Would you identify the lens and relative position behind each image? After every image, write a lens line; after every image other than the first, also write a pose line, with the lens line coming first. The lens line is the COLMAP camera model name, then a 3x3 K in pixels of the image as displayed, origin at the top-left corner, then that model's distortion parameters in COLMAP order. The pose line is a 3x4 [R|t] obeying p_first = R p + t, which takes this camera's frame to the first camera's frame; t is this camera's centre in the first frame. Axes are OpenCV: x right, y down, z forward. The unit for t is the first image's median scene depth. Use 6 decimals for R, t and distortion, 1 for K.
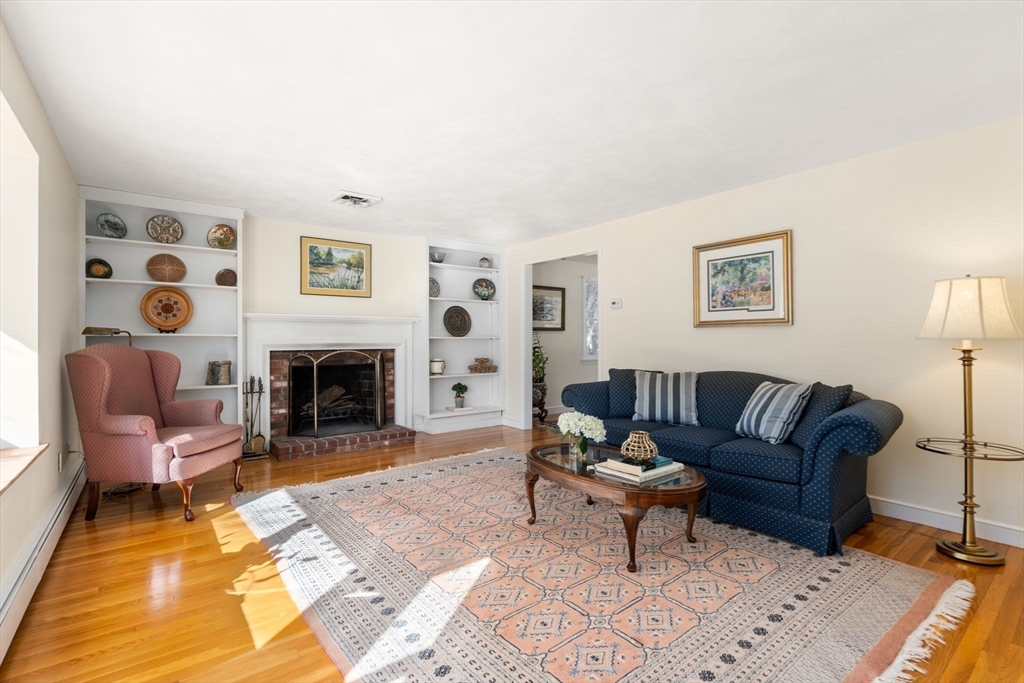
lens RADIAL K [[461.1, 0, 506.3], [0, 461.1, 342.1], [0, 0, 1]] dist [-0.005948, 0.000431]
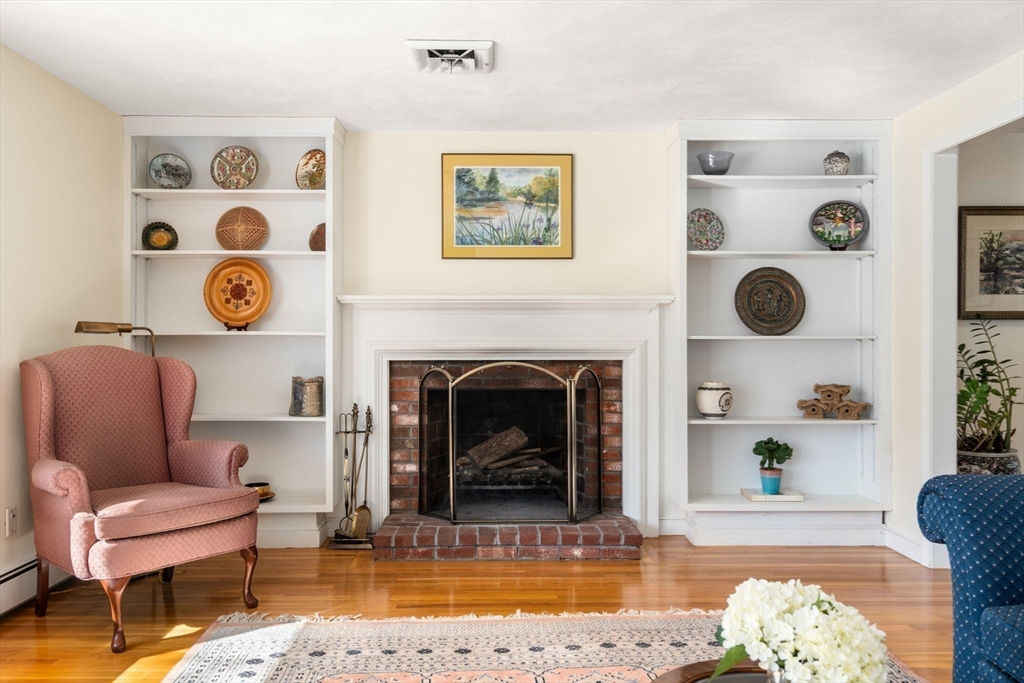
lens RADIAL K [[789.3, 0, 512.0], [0, 789.3, 341.5], [0, 0, 1]] dist [0.000240, 0.003044]
pose [[0.810668, 0.000360, -0.585506, 0.179365], [-0.004583, 0.999973, -0.005730, 0.000089], [0.585489, 0.007329, 0.810648, 0.288552]]
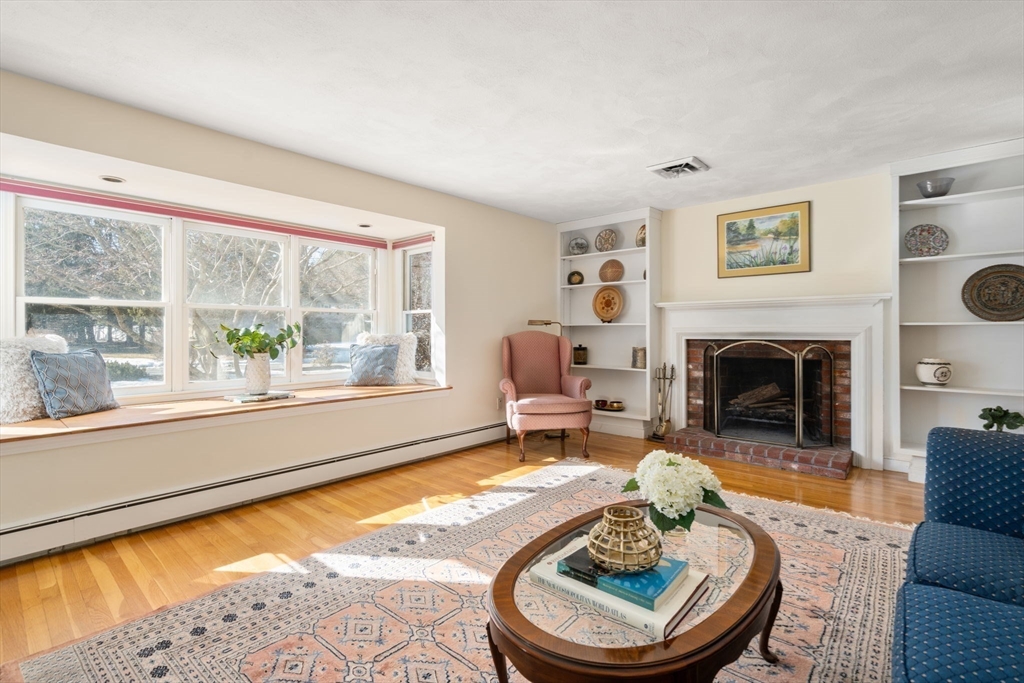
lens RADIAL K [[475.3, 0, 510.5], [0, 475.3, 331.5], [0, 0, 1]] dist [-0.002378, 0.000476]
pose [[0.202862, 0.003861, -0.979200, 0.407573], [-0.002165, 0.999992, 0.003495, -0.000388], [0.979205, 0.001411, 0.202869, 0.409655]]
